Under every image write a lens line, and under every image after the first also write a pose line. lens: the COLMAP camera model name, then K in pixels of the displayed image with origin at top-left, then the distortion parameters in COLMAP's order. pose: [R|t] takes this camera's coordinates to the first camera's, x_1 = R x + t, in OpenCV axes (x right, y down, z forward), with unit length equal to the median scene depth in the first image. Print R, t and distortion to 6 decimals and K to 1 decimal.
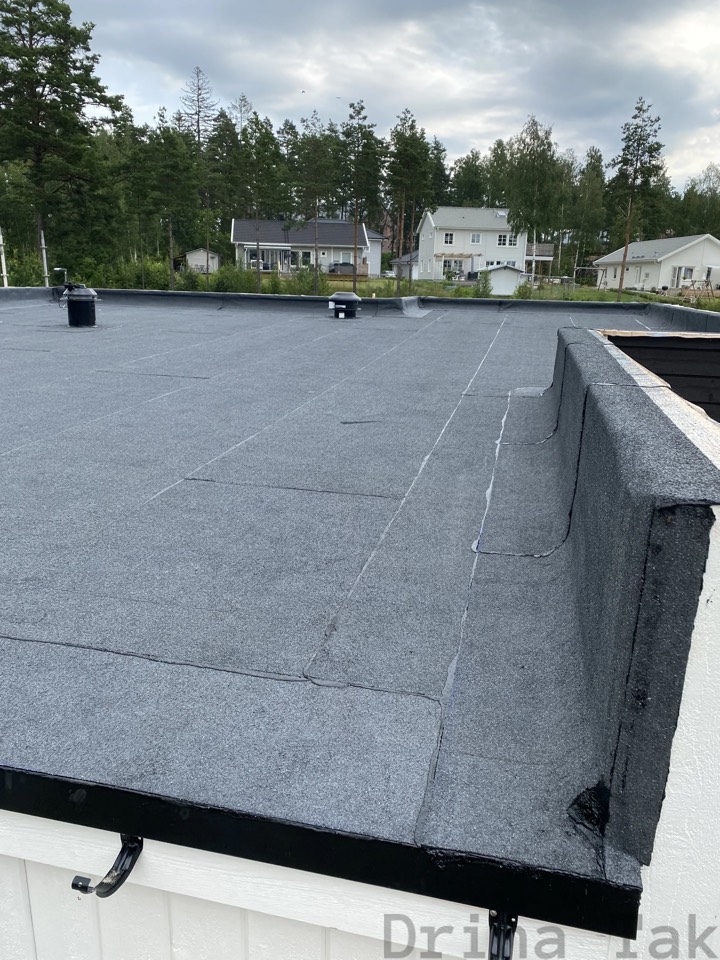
lens RADIAL K [[740.8, 0, 345.7], [0, 740.8, 473.9], [0, 0, 1]] dist [0.042094, -0.042251]
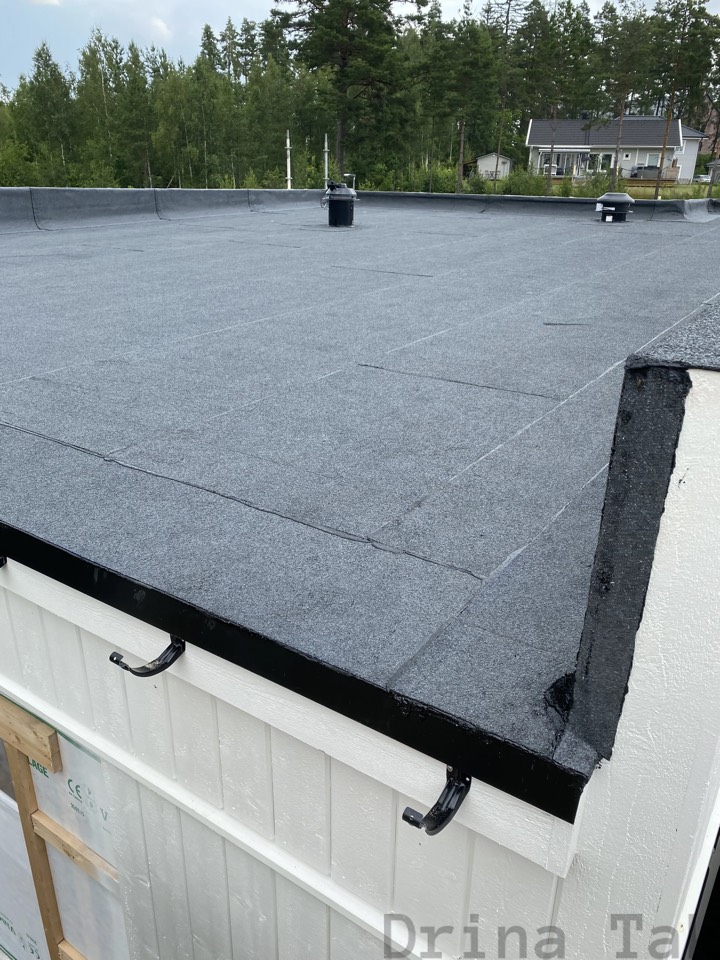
lens RADIAL K [[740.8, 0, 354.7], [0, 740.8, 474.5], [0, 0, 1]] dist [0.042094, -0.042251]
pose [[0.937429, 0.126248, -0.324483, 0.181847], [-0.088941, 0.987856, 0.127400, 0.037501], [0.336626, -0.090568, 0.937273, 0.020350]]
